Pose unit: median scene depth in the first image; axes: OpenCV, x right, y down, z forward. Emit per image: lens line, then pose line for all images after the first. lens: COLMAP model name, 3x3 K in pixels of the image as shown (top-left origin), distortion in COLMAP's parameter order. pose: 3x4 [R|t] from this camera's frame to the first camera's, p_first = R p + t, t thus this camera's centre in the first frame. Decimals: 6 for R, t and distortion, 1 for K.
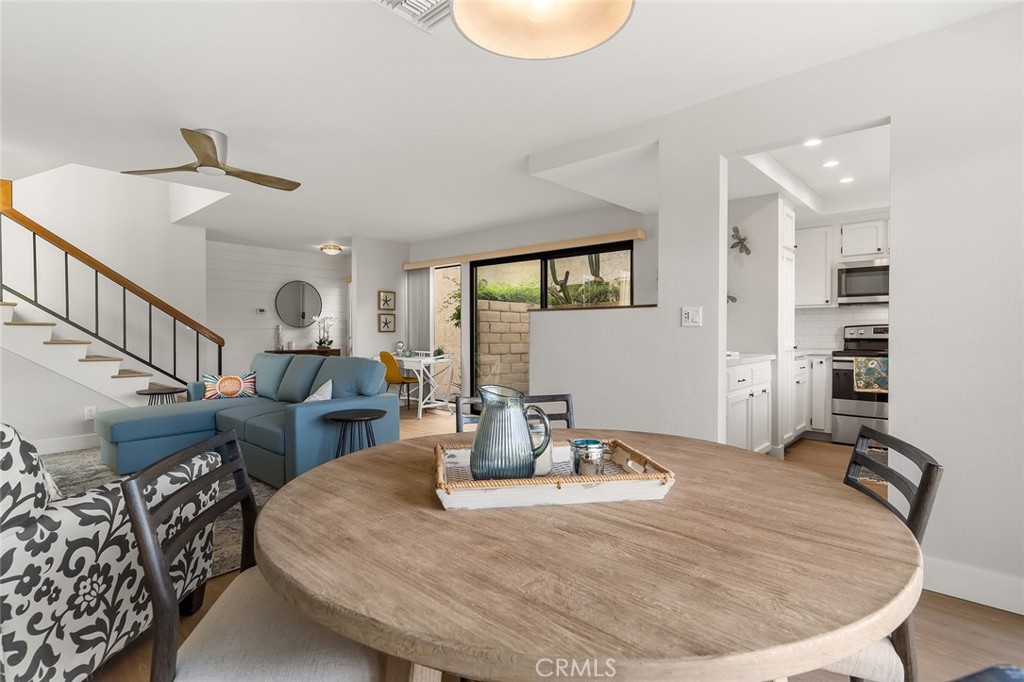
lens RADIAL K [[499.0, 0, 511.4], [0, 499.0, 340.9], [0, 0, 1]] dist [-0.002230, 0.000075]
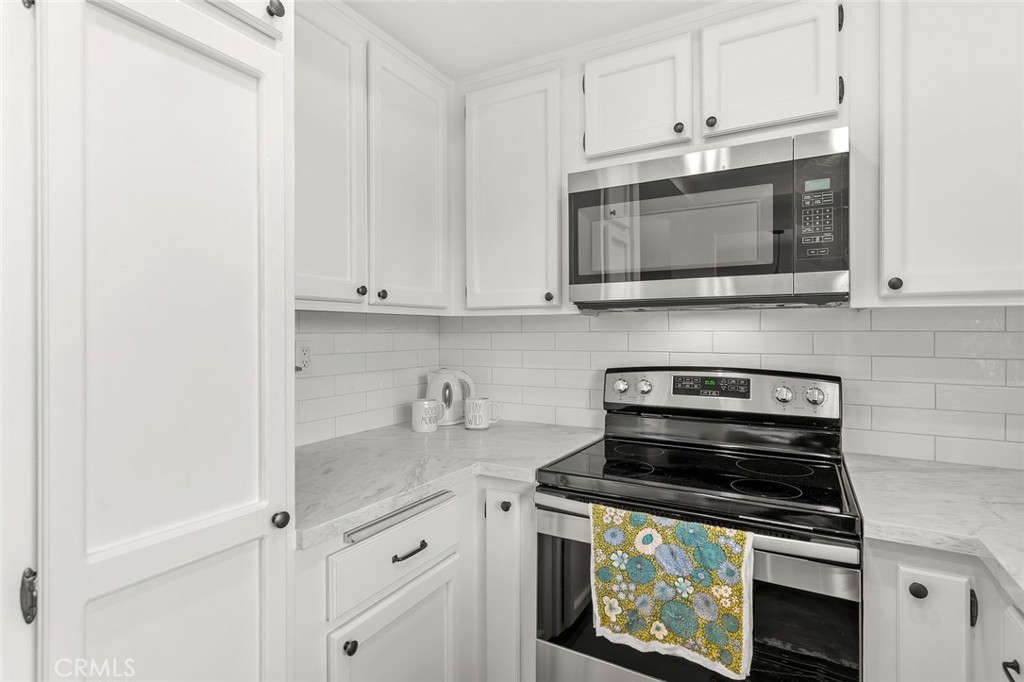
lens RADIAL K [[499.0, 0, 513.9], [0, 499.0, 337.2], [0, 0, 1]] dist [-0.002230, 0.000075]
pose [[0.975662, -0.003165, 0.219257, 0.565649], [0.006359, 0.999884, -0.013861, -0.050883], [-0.219187, 0.014918, 0.975569, 0.718300]]
